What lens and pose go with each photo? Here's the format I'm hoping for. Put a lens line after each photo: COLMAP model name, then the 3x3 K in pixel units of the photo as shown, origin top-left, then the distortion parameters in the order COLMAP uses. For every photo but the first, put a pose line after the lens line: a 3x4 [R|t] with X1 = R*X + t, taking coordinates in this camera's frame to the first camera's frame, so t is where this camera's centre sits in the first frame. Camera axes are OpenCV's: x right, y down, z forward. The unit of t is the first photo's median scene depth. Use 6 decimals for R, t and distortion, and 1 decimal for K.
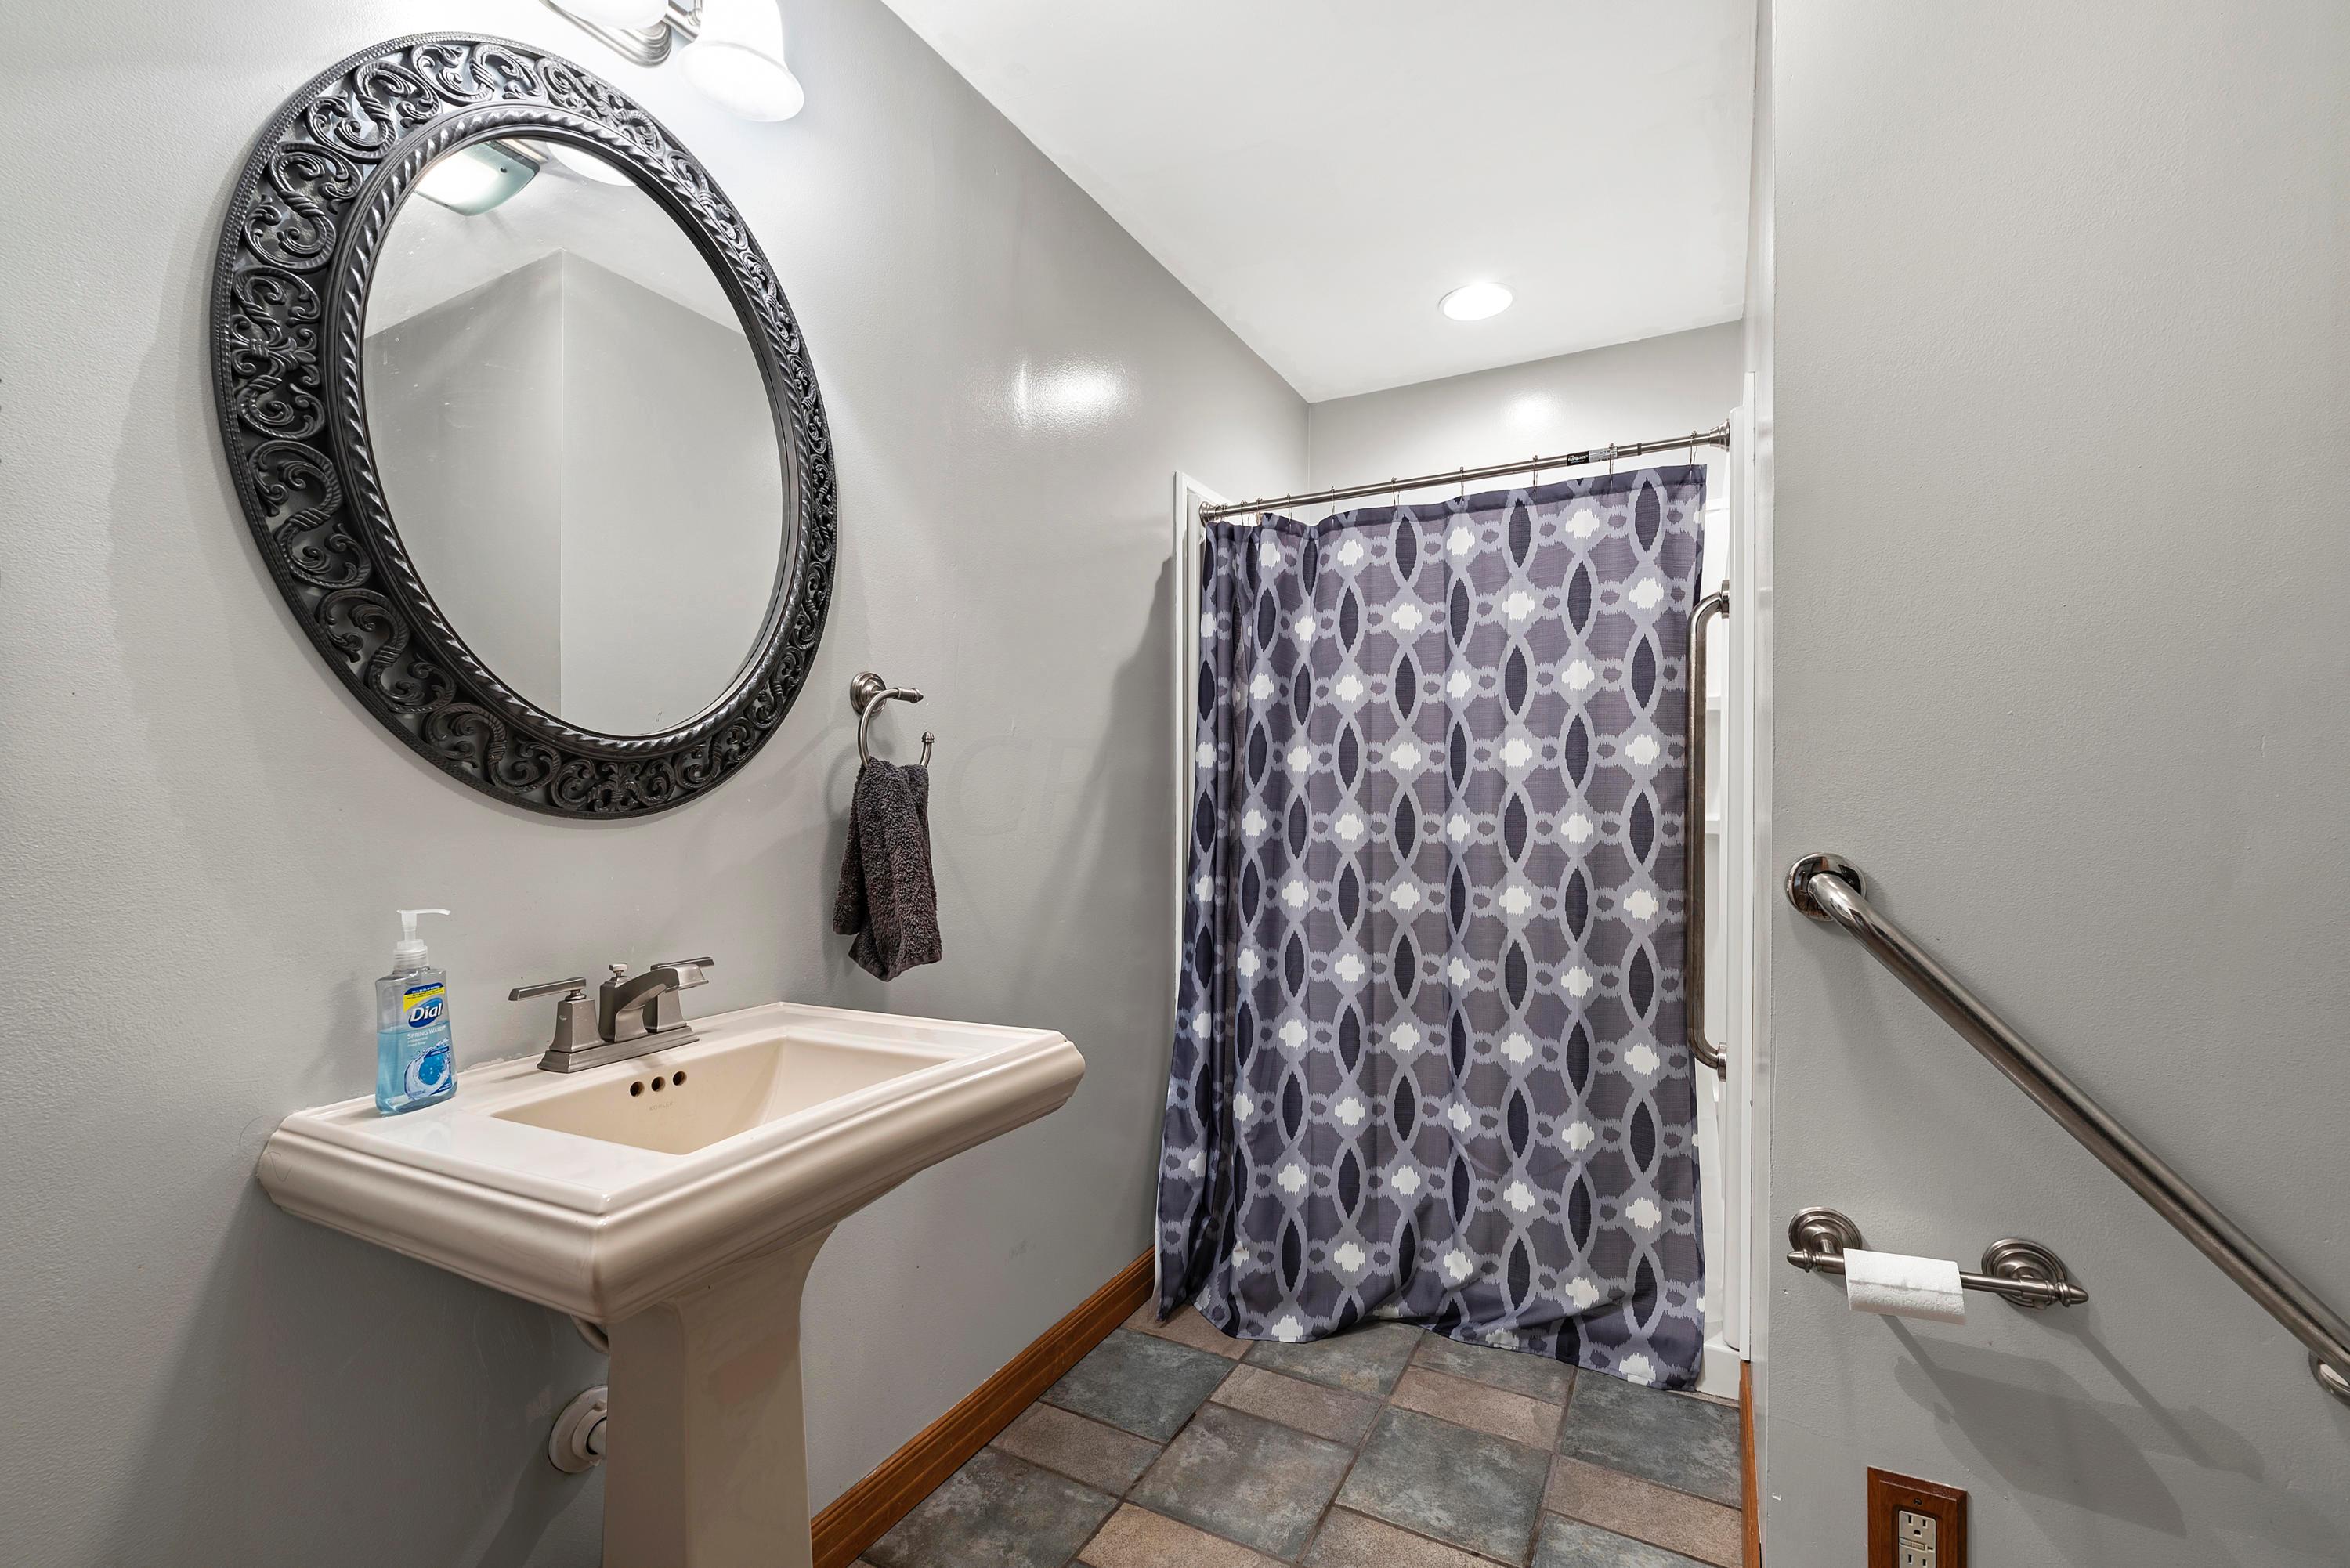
lens RADIAL K [[1003.3, 0, 1167.2], [0, 1003.3, 786.8], [0, 0, 1]] dist [-0.009087, -0.000152]
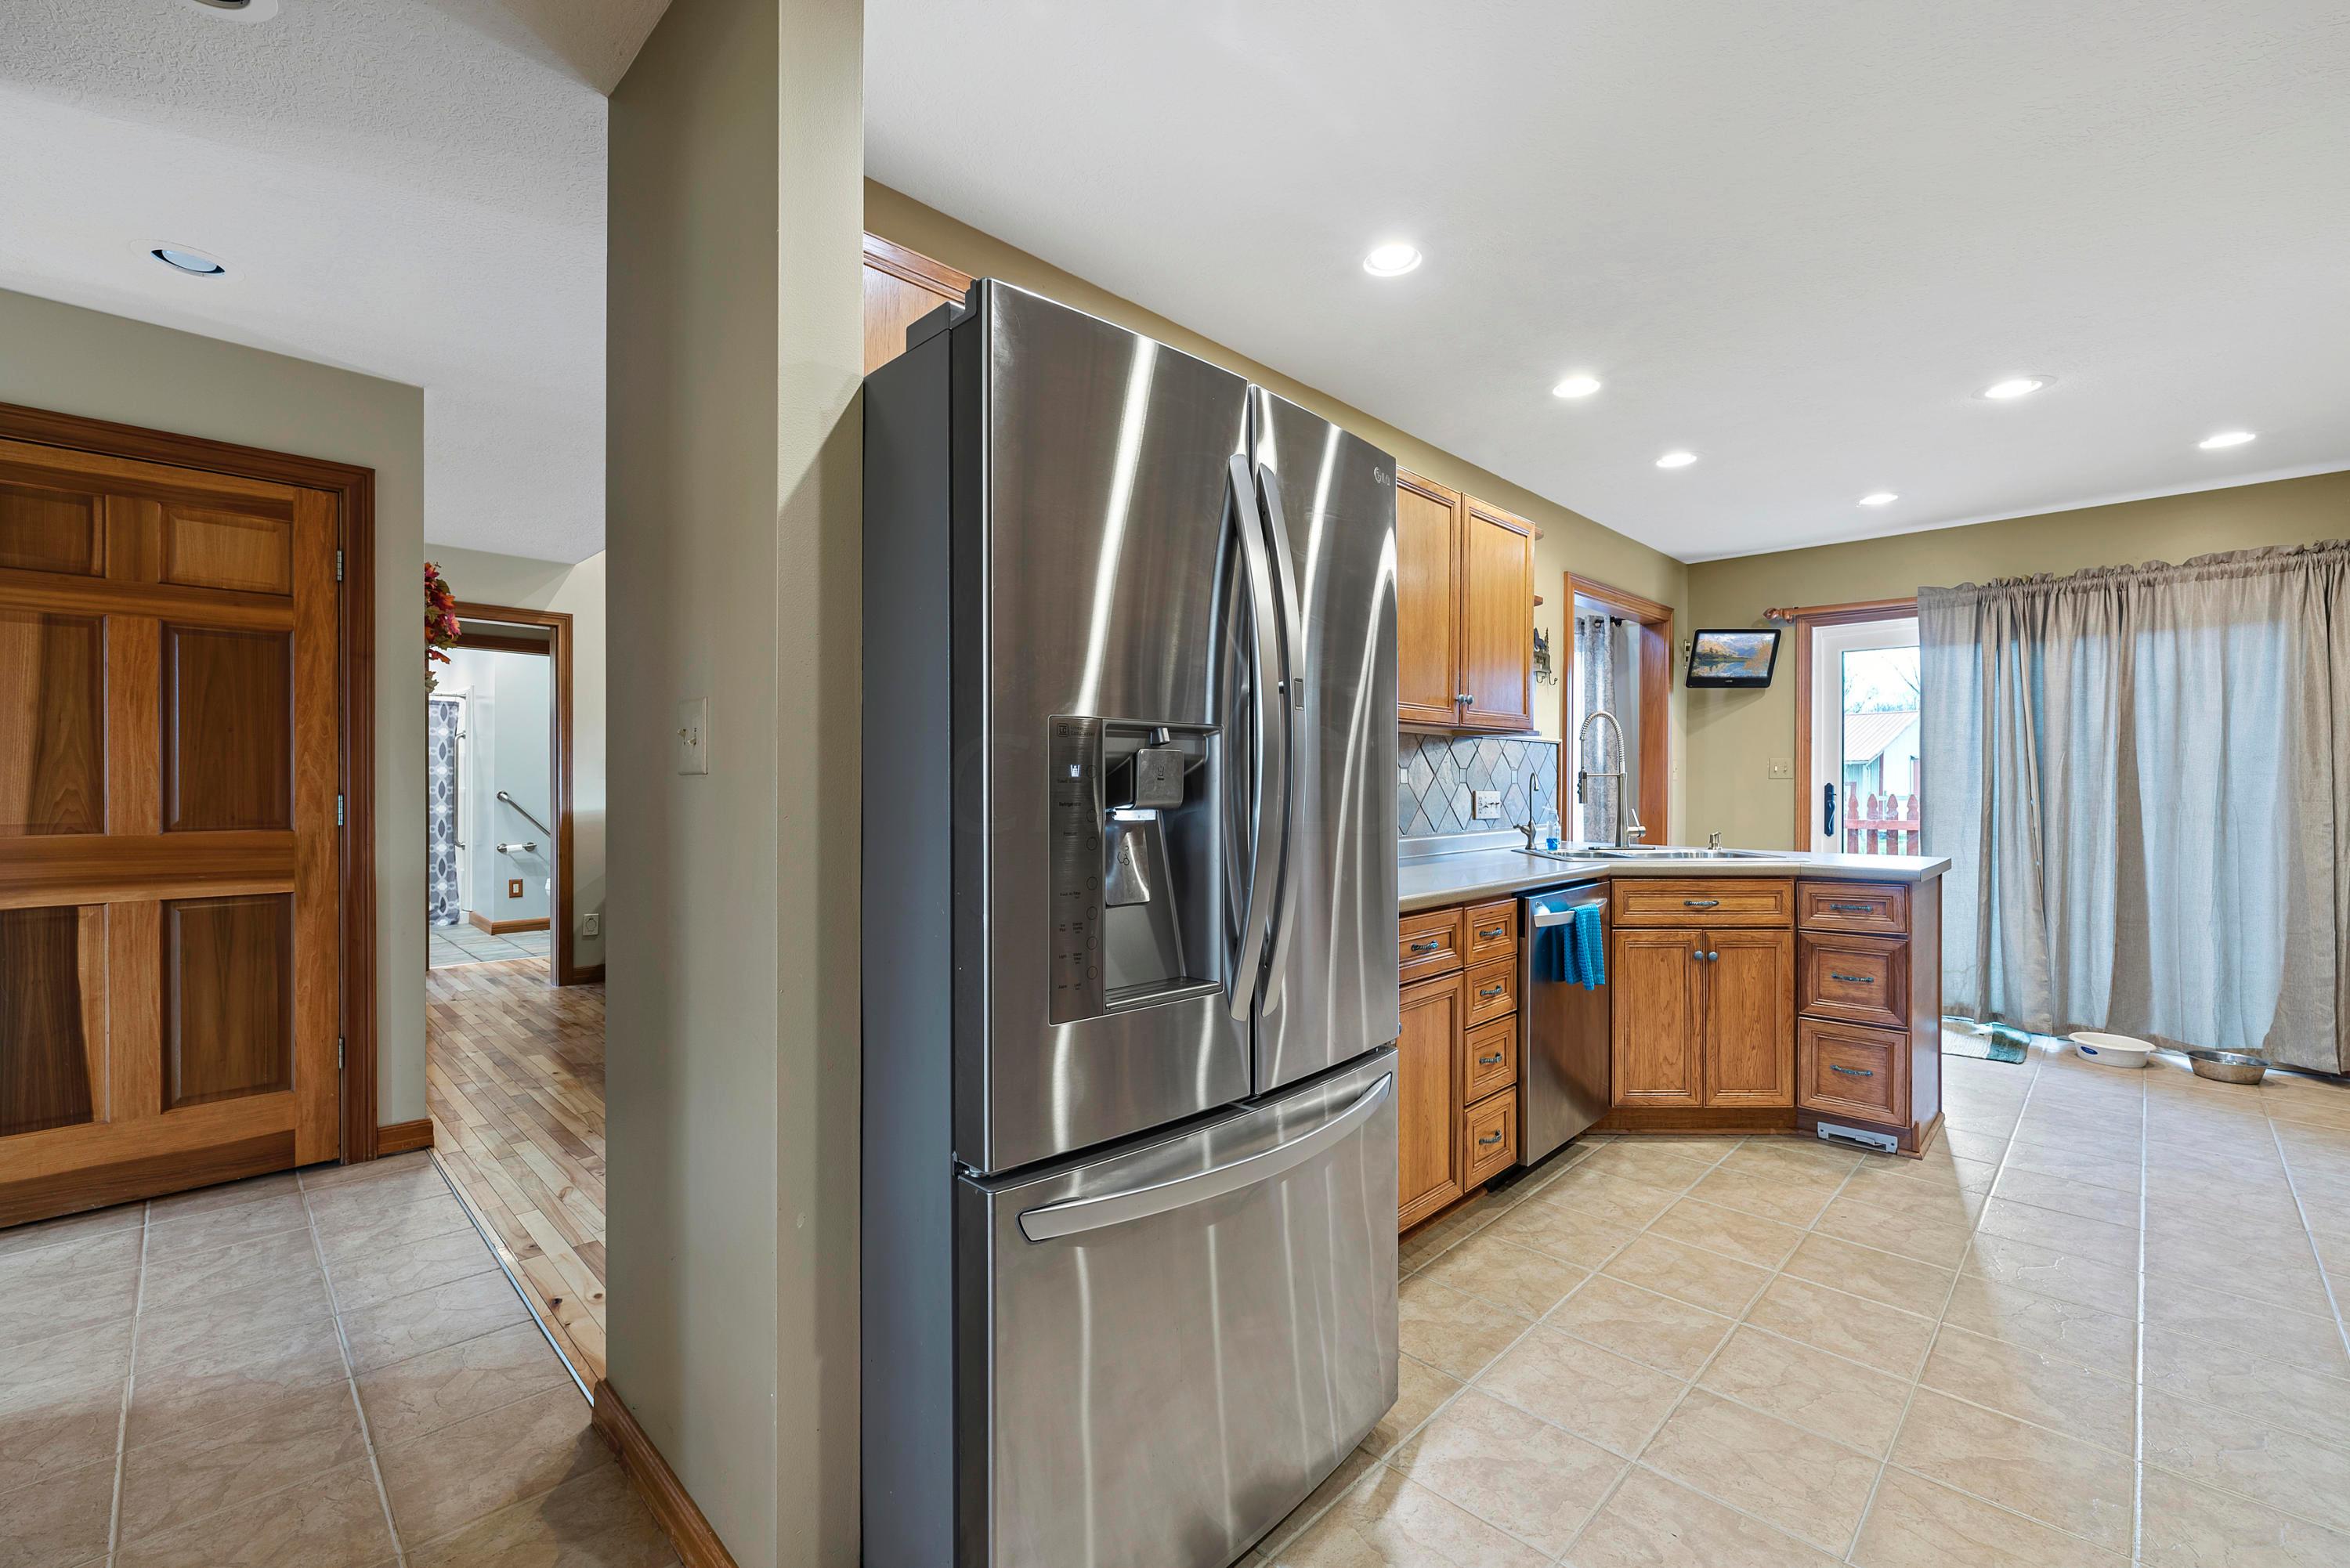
lens RADIAL K [[979.3, 0, 1164.8], [0, 979.3, 783.4], [0, 0, 1]] dist [-0.000186, 0.000074]
pose [[0.281175, -0.002510, 0.959653, -2.503396], [-0.002680, 0.999991, 0.003400, -0.005637], [-0.959653, -0.003528, 0.281165, -2.912675]]
